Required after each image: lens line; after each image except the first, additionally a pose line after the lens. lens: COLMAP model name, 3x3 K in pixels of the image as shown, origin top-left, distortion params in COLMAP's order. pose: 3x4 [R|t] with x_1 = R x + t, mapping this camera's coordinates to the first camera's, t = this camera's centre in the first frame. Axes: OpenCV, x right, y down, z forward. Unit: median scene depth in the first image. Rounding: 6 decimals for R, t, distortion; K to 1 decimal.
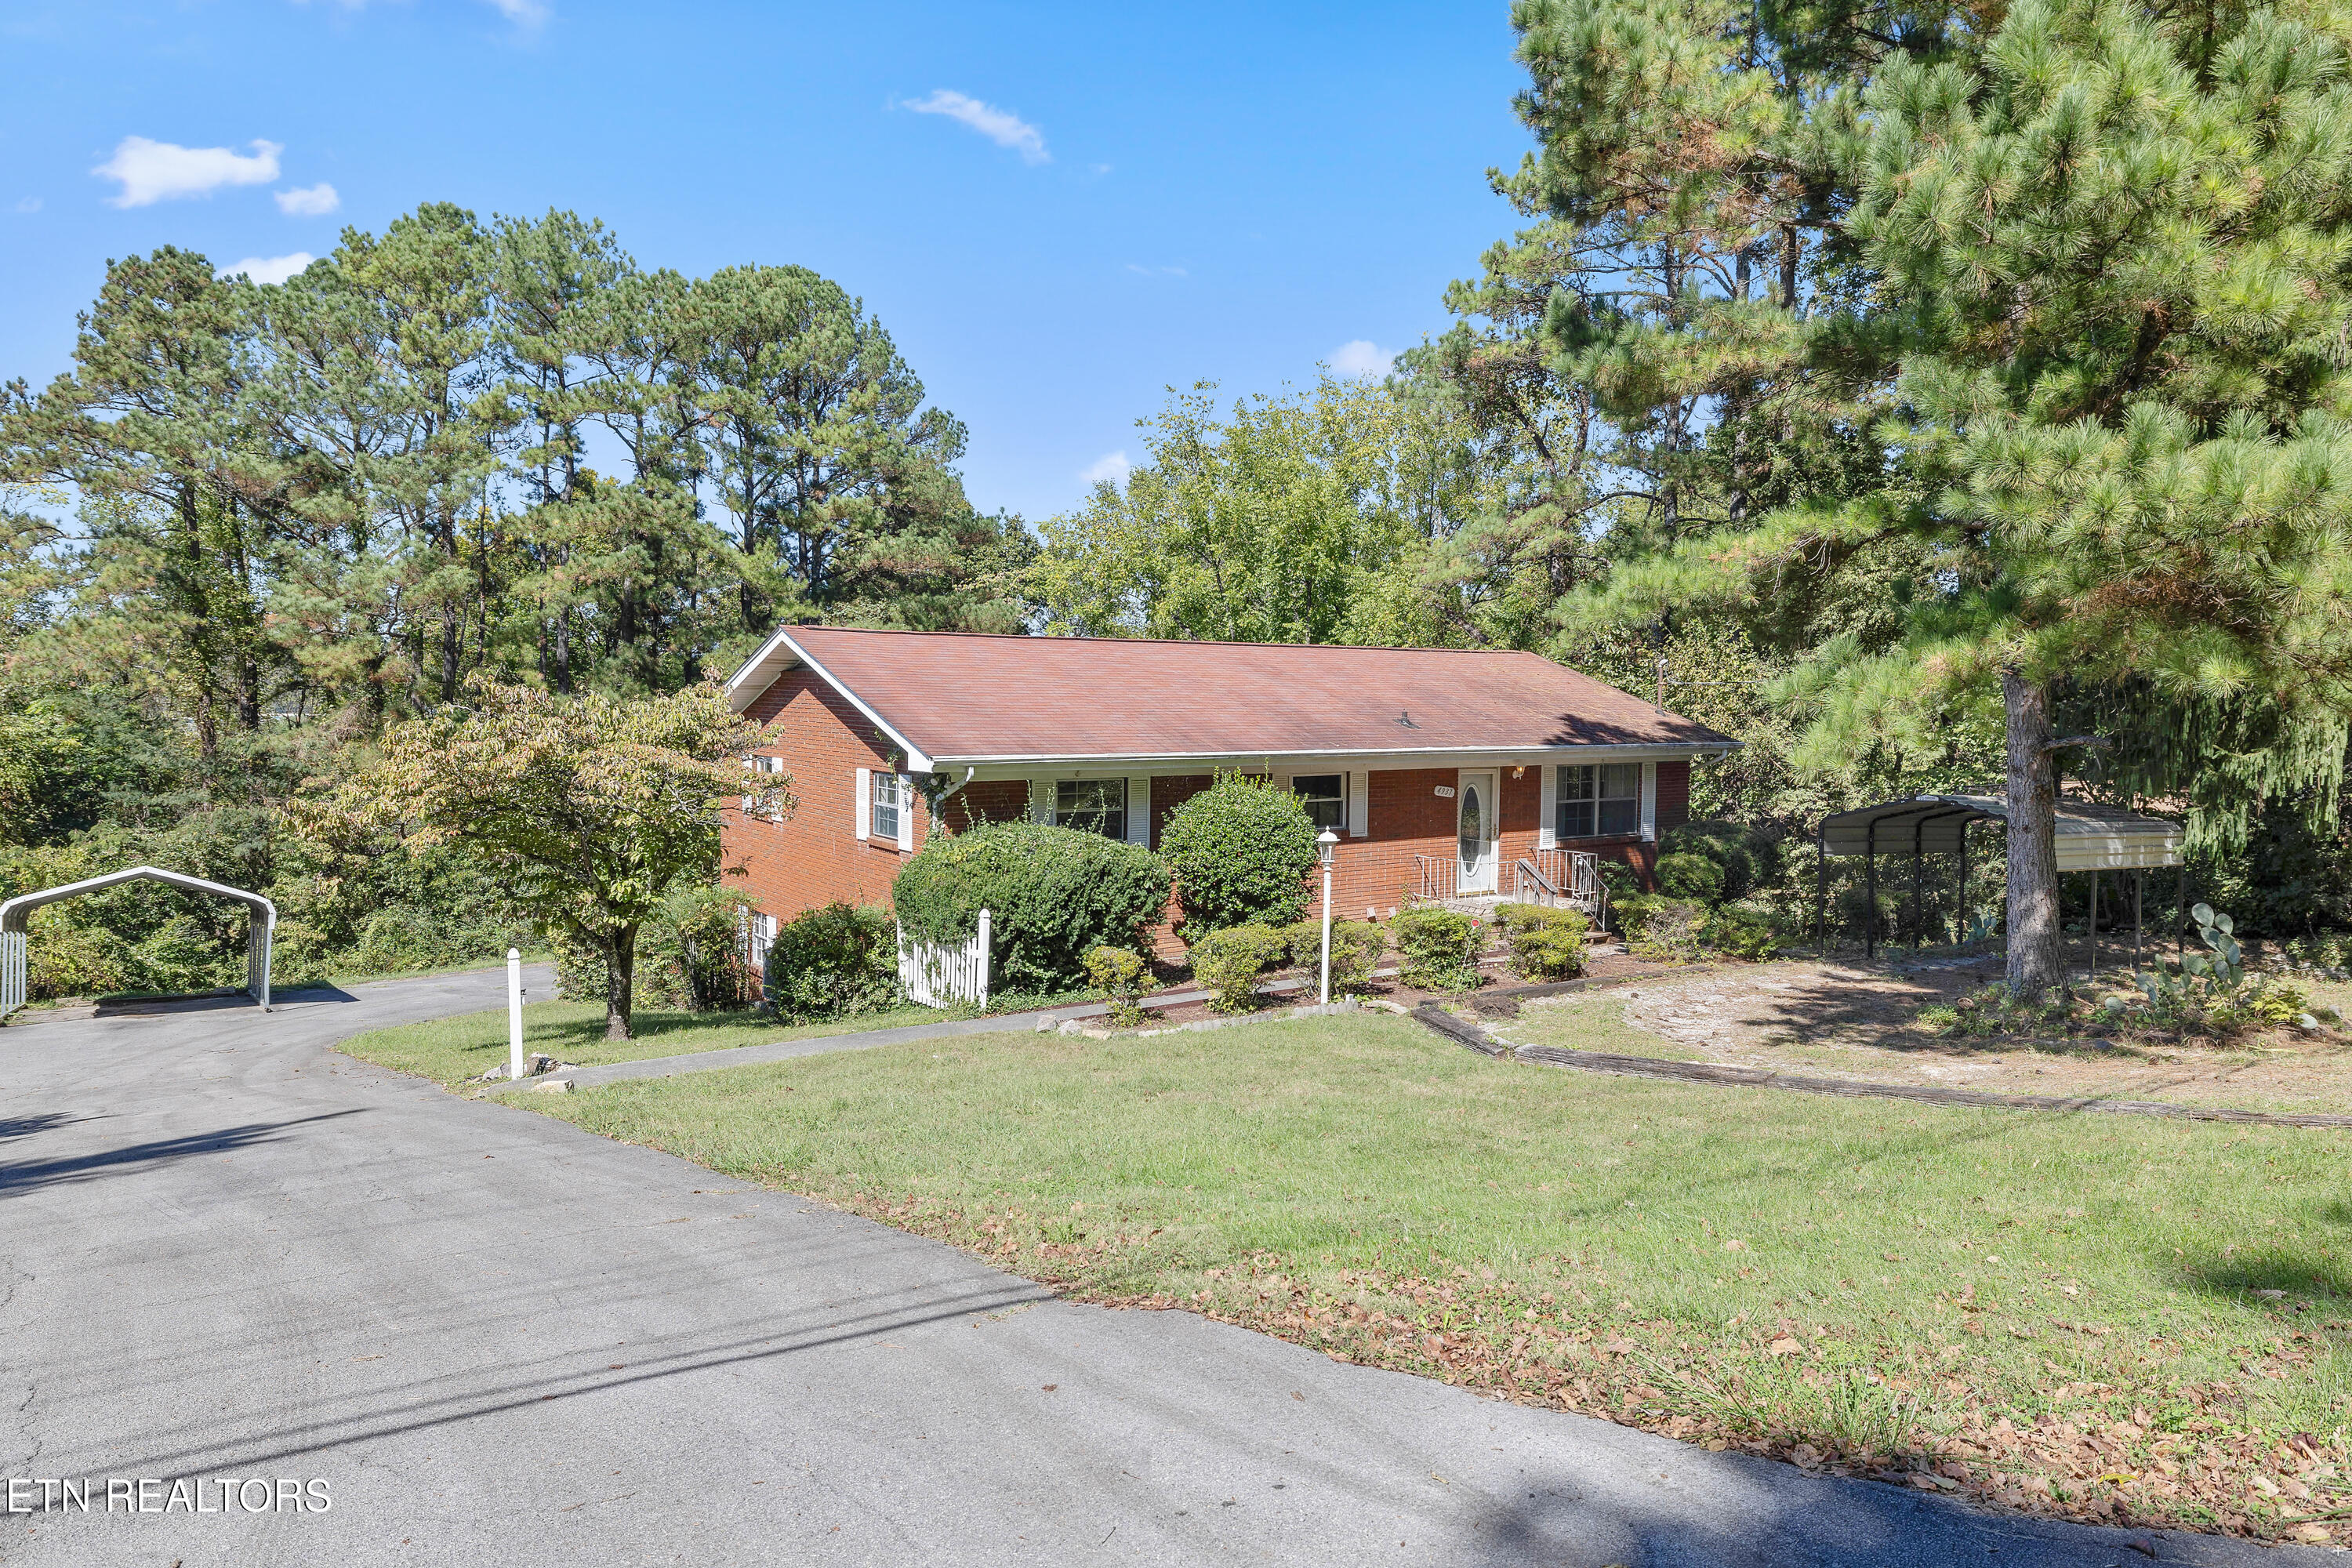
lens RADIAL K [[1600.4, 0, 1175.6], [0, 1600.4, 730.2], [0, 0, 1]] dist [-0.002459, -0.000620]
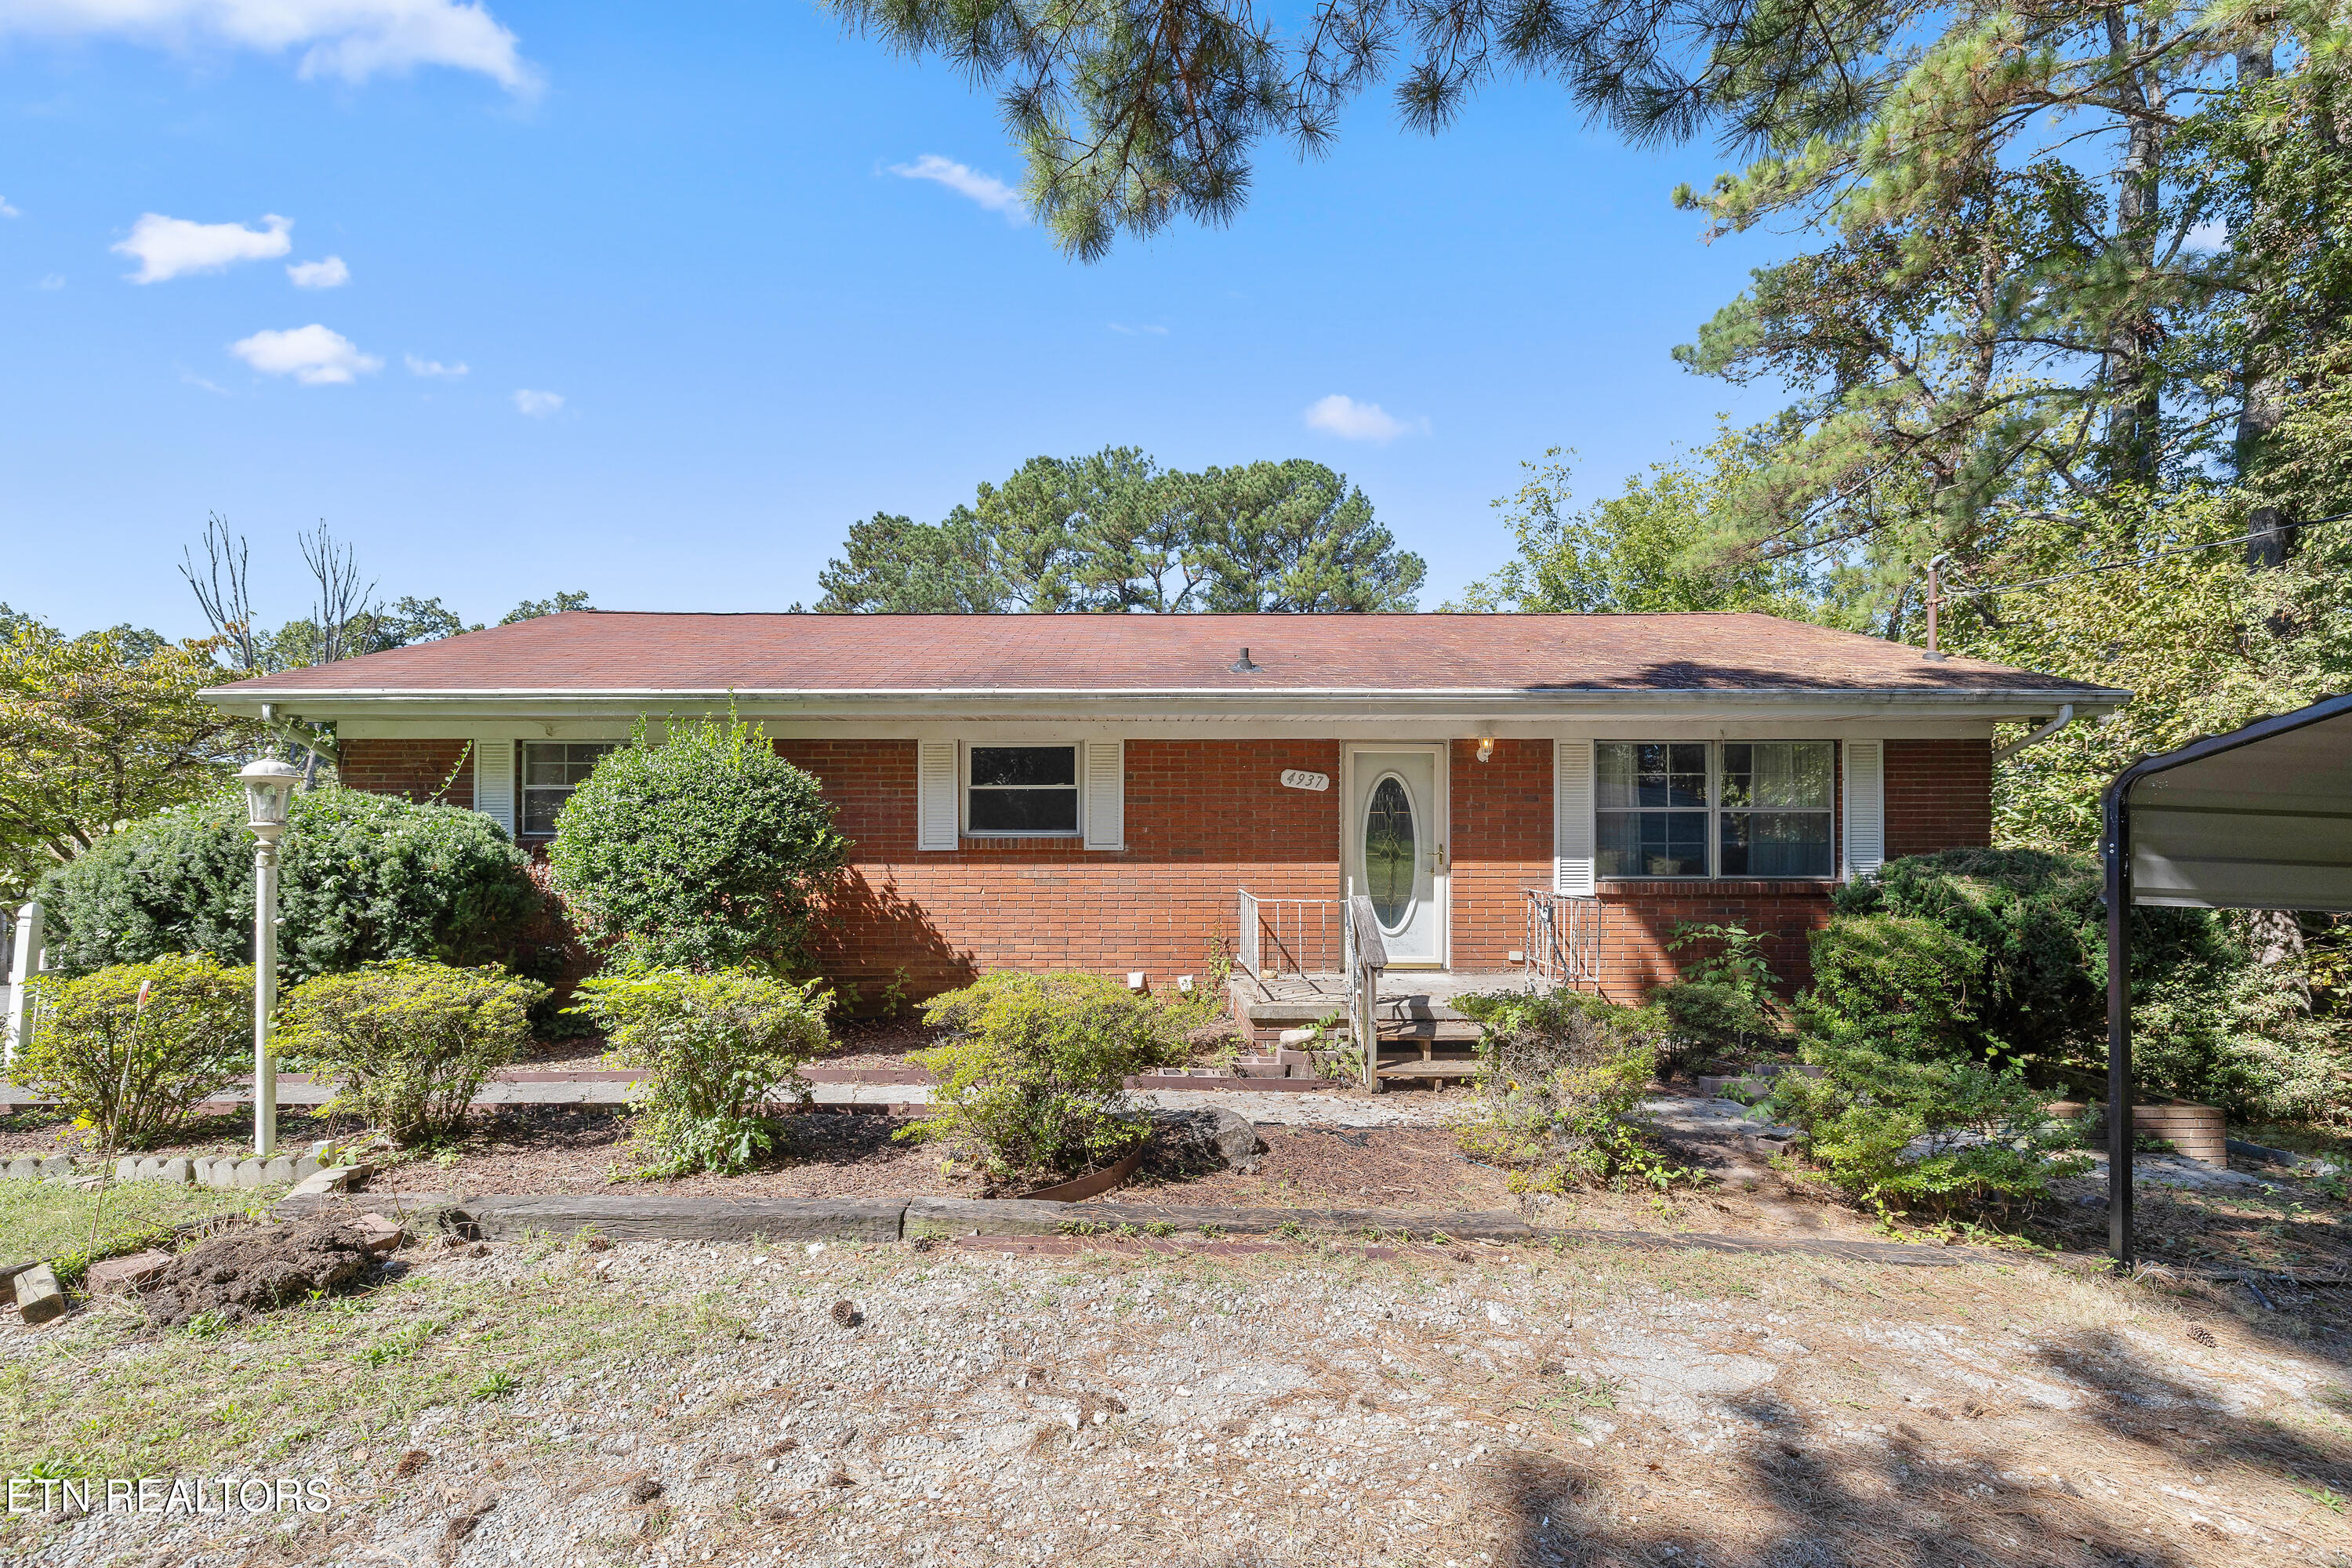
lens RADIAL K [[1007.9, 0, 1163.2], [0, 1007.9, 817.9], [0, 0, 1]] dist [-0.000065, 0.000058]
pose [[0.814834, -0.014559, -0.579512, 0.327092], [-0.006506, 0.999392, -0.034256, 0.062803], [0.579659, 0.031683, 0.814243, 0.660815]]
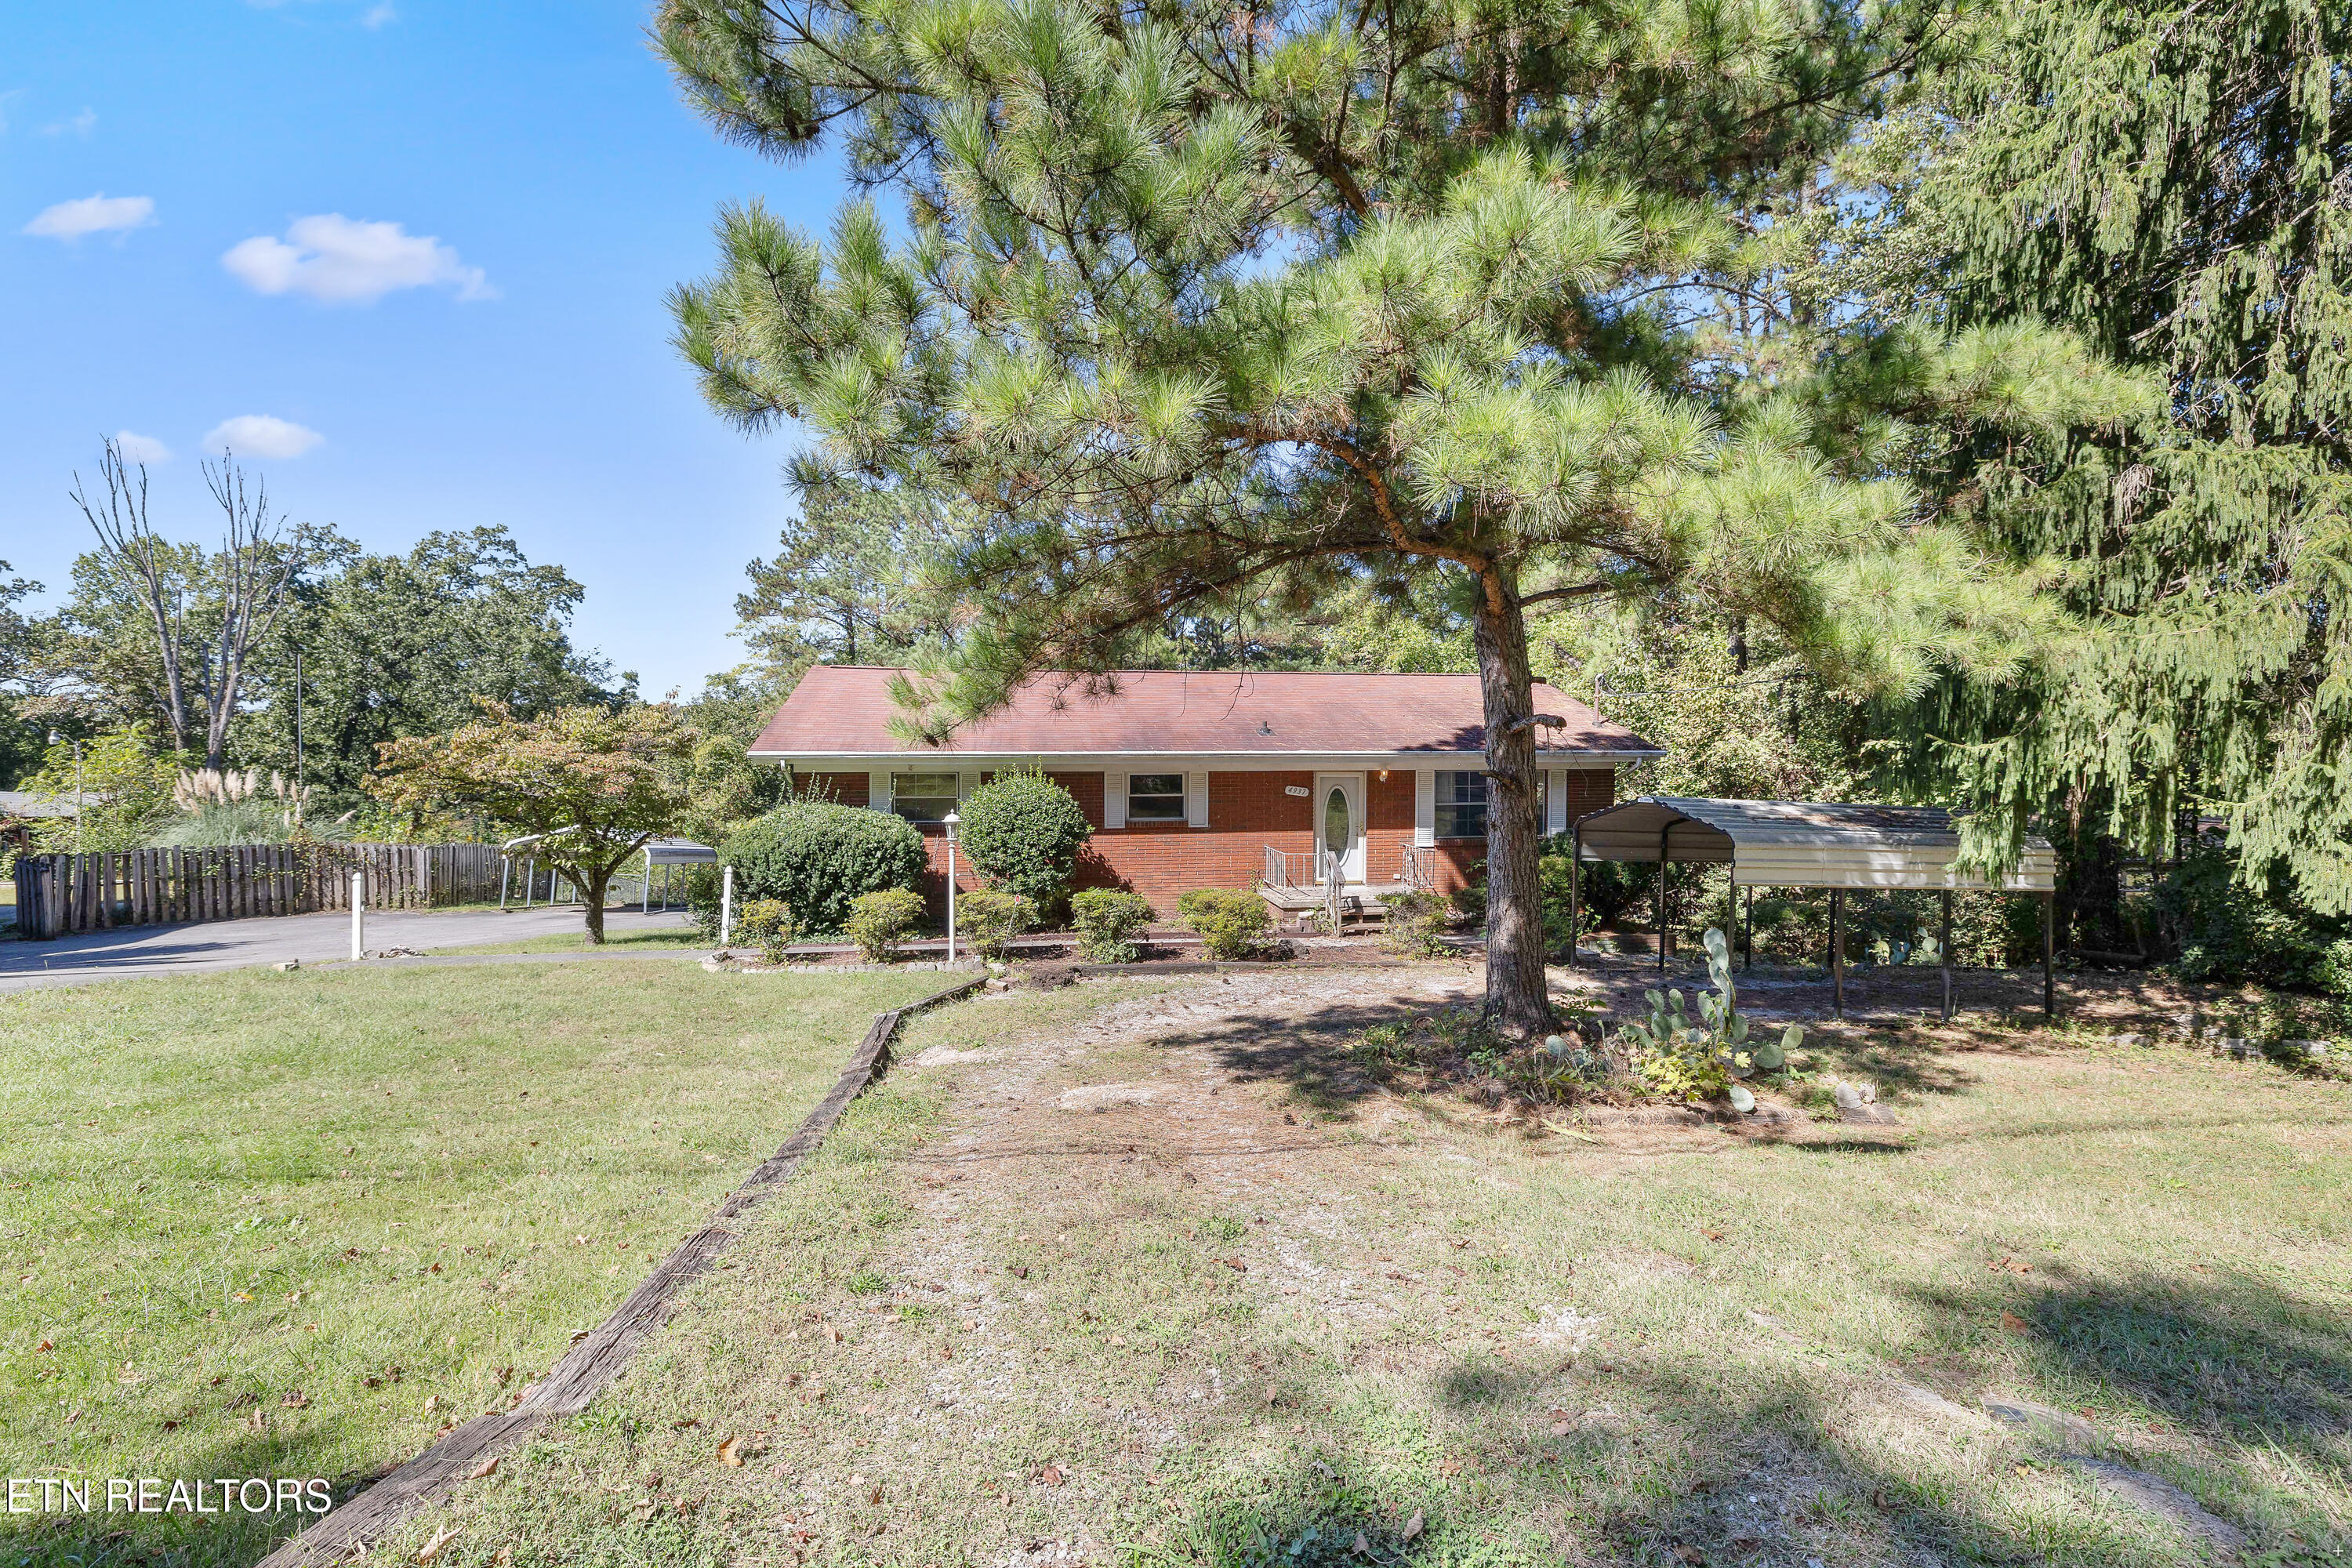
lens RADIAL K [[1040.7, 0, 1176.8], [0, 1040.7, 745.1], [0, 0, 1]] dist [-0.000031, -0.000208]
pose [[0.885682, -0.006924, -0.464241, 0.428550], [-0.002299, 0.999811, -0.019298, 0.019360], [0.464287, 0.018159, 0.885499, 0.288896]]
